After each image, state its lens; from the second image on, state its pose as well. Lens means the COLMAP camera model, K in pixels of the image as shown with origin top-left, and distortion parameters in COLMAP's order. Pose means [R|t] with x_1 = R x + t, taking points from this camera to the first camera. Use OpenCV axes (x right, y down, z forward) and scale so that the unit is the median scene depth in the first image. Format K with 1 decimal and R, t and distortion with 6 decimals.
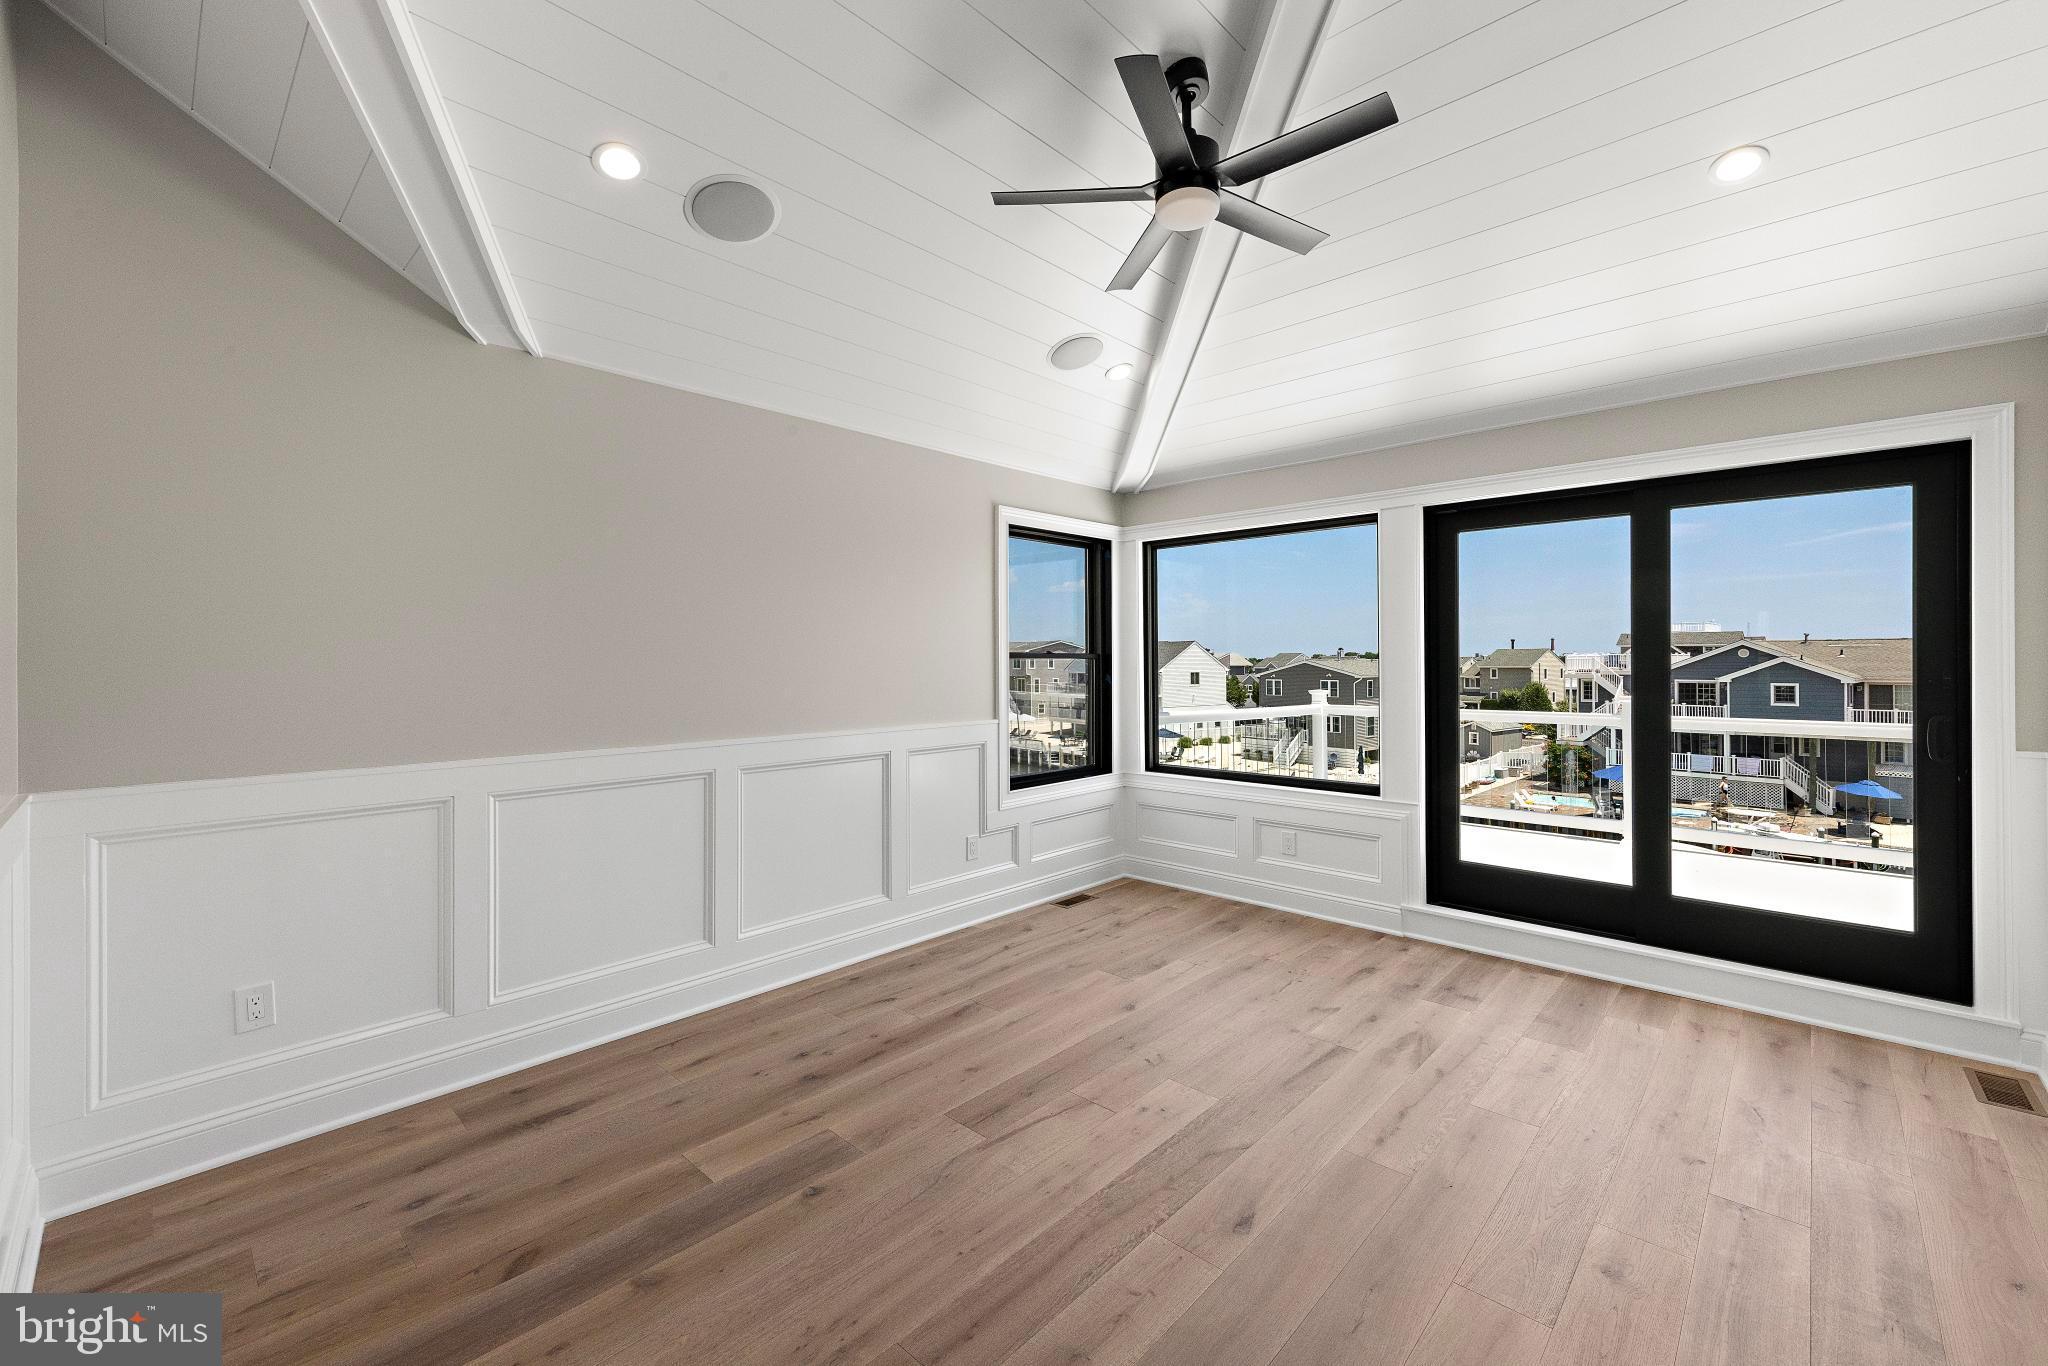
lens RADIAL K [[837.2, 0, 1024.4], [0, 837.2, 664.8], [0, 0, 1]] dist [0.003496, -0.000192]
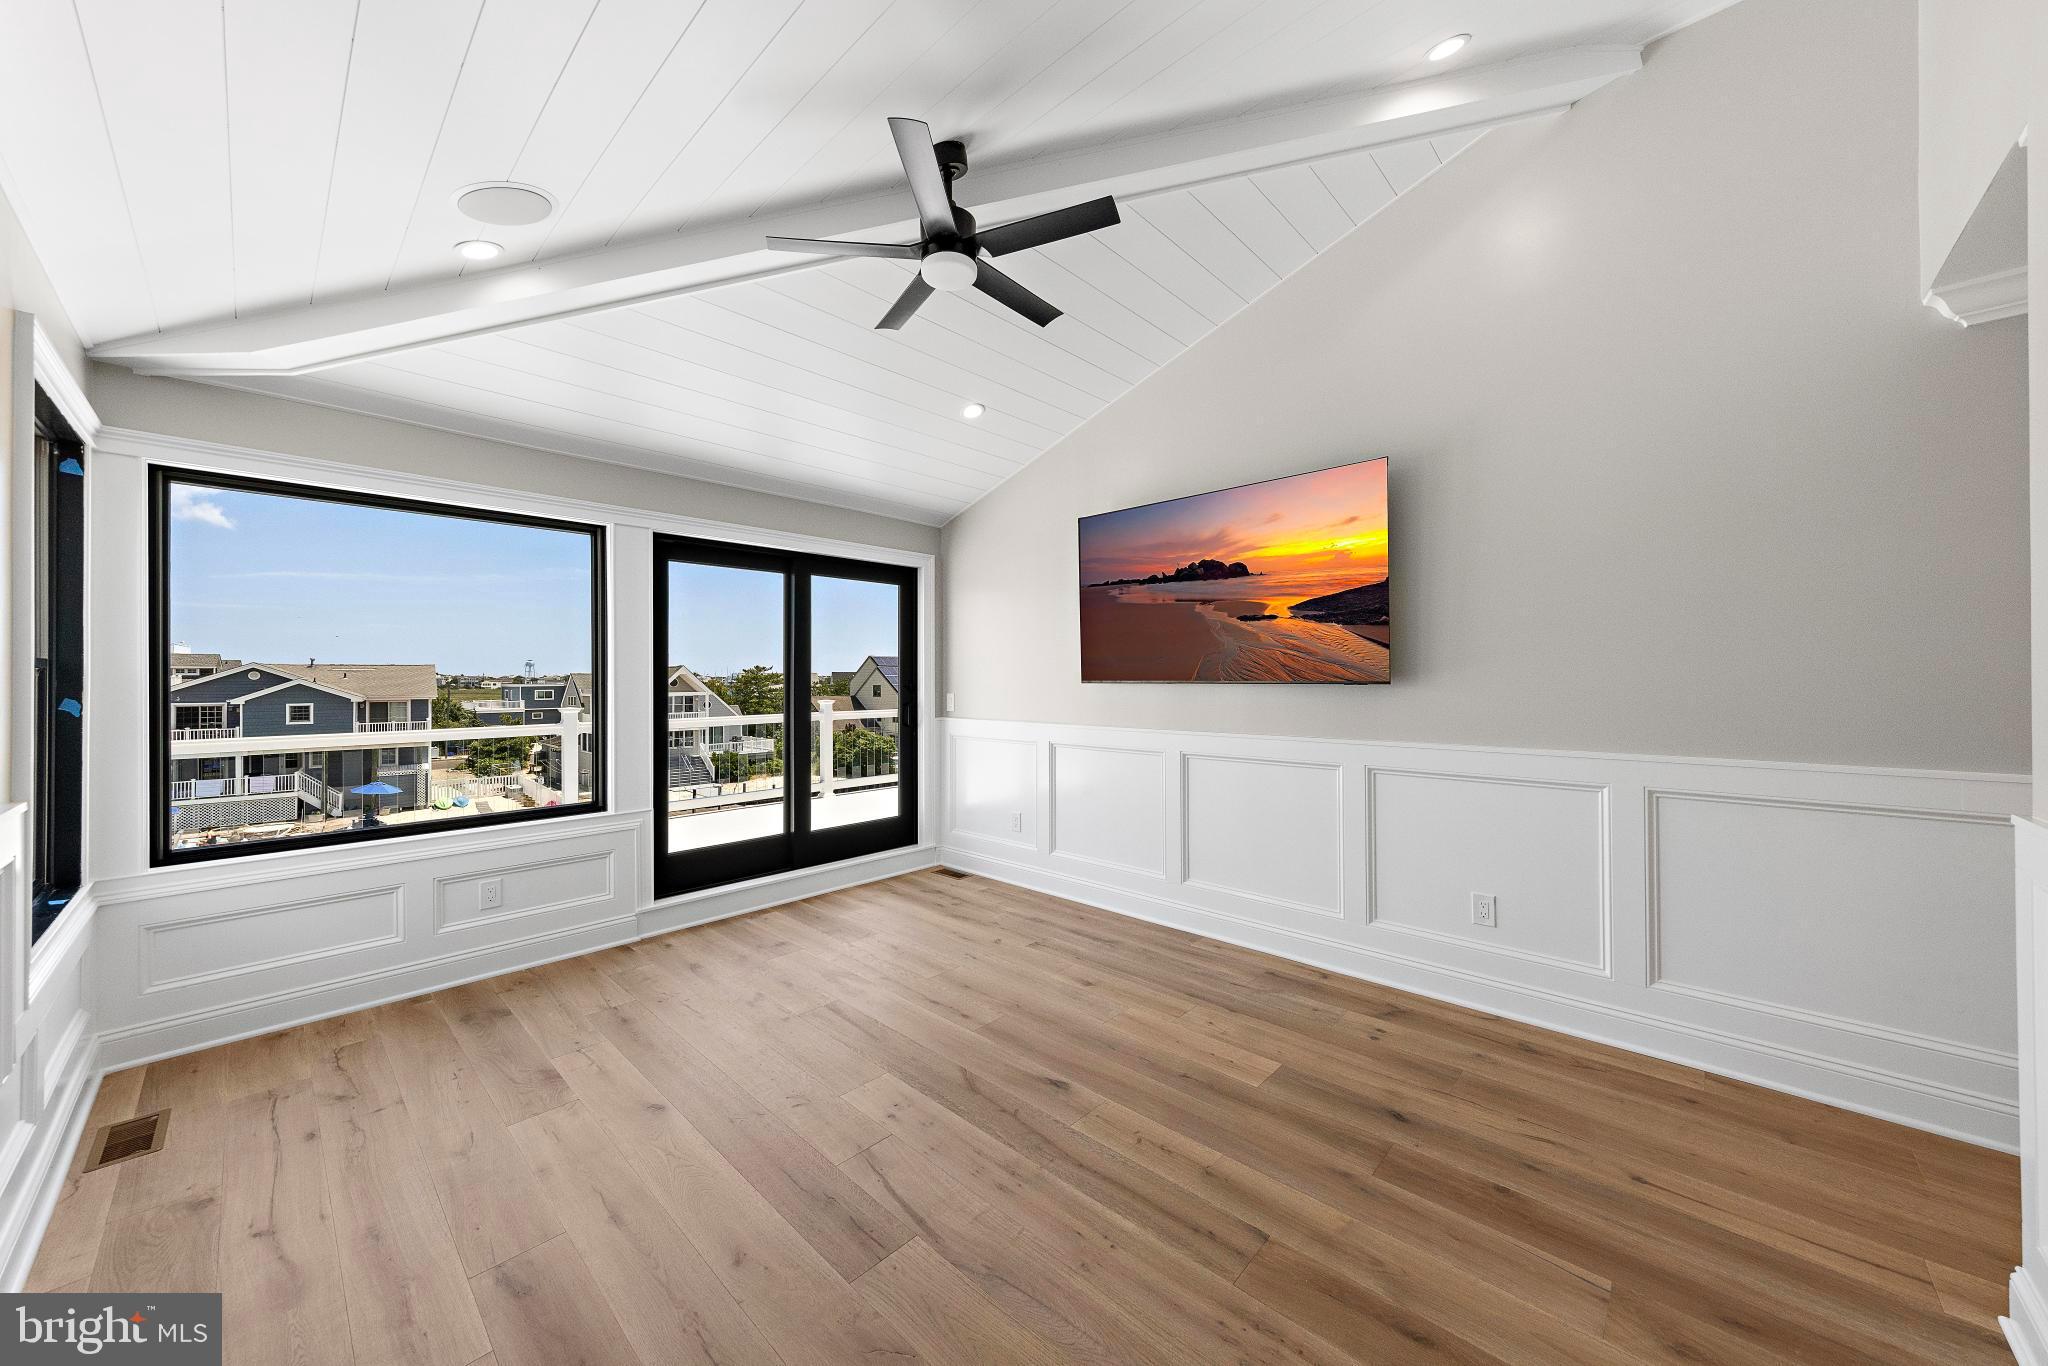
lens RADIAL K [[724.0, 0, 1029.5], [0, 724.0, 681.9], [0, 0, 1]] dist [0.001769, -0.000202]
pose [[-0.010665, -0.001999, 0.999941, -0.521605], [0.009188, 0.999956, 0.002097, 0.007546], [-0.999901, 0.009210, -0.010646, 0.604108]]
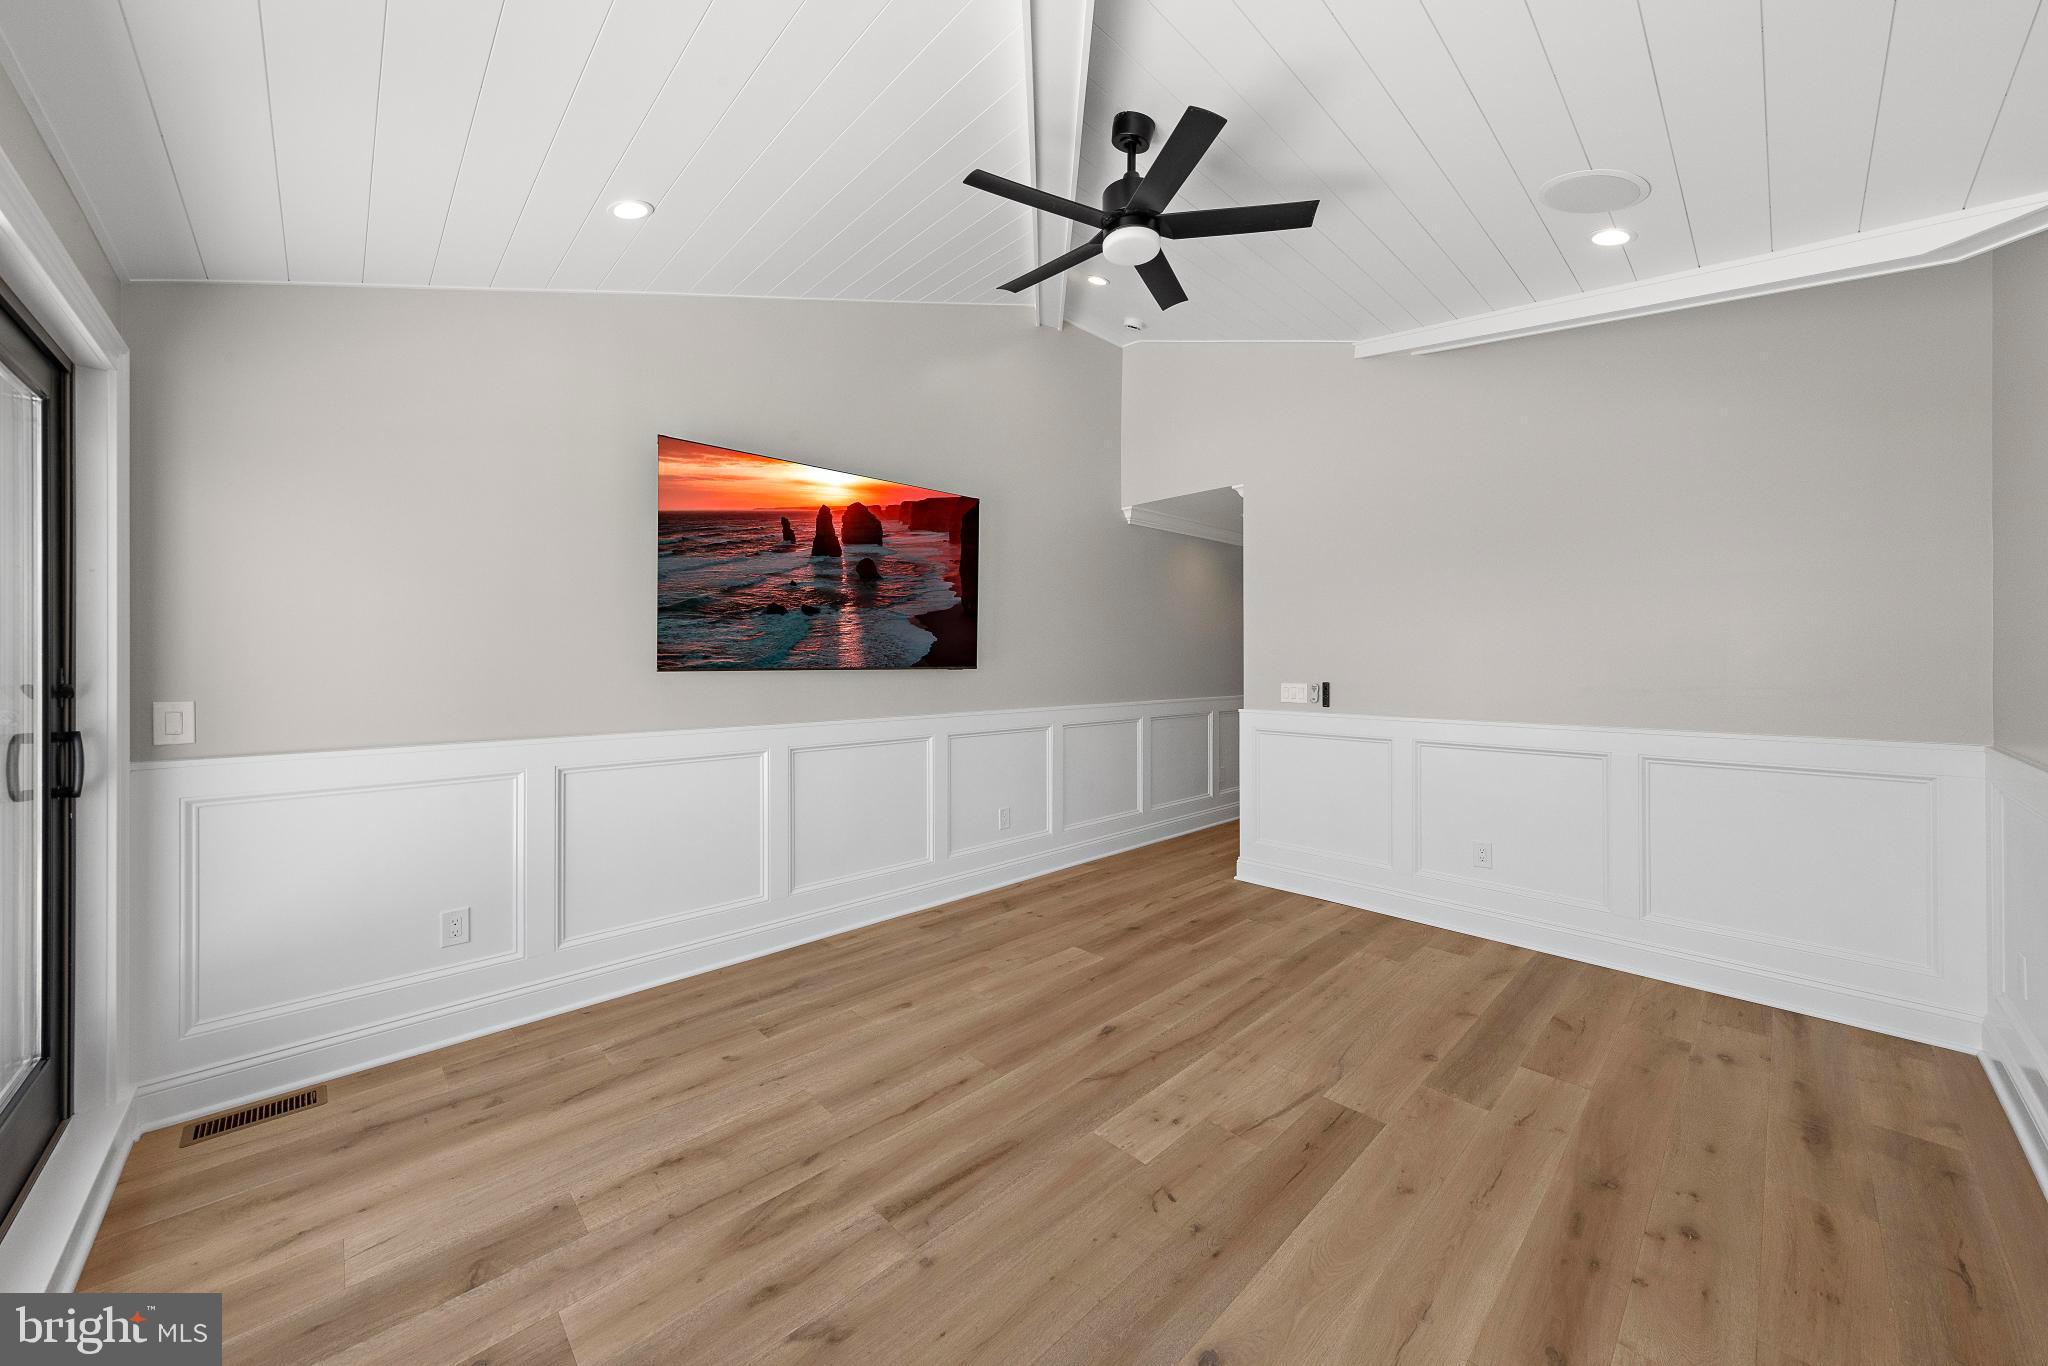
lens RADIAL K [[724.0, 0, 1037.5], [0, 724.0, 666.2], [0, 0, 1]] dist [0.001769, -0.000202]
pose [[-0.999184, 0.006193, 0.039906, 0.189840], [0.006576, 0.999934, 0.009469, 0.001997], [-0.039845, 0.009724, -0.999159, 1.314186]]
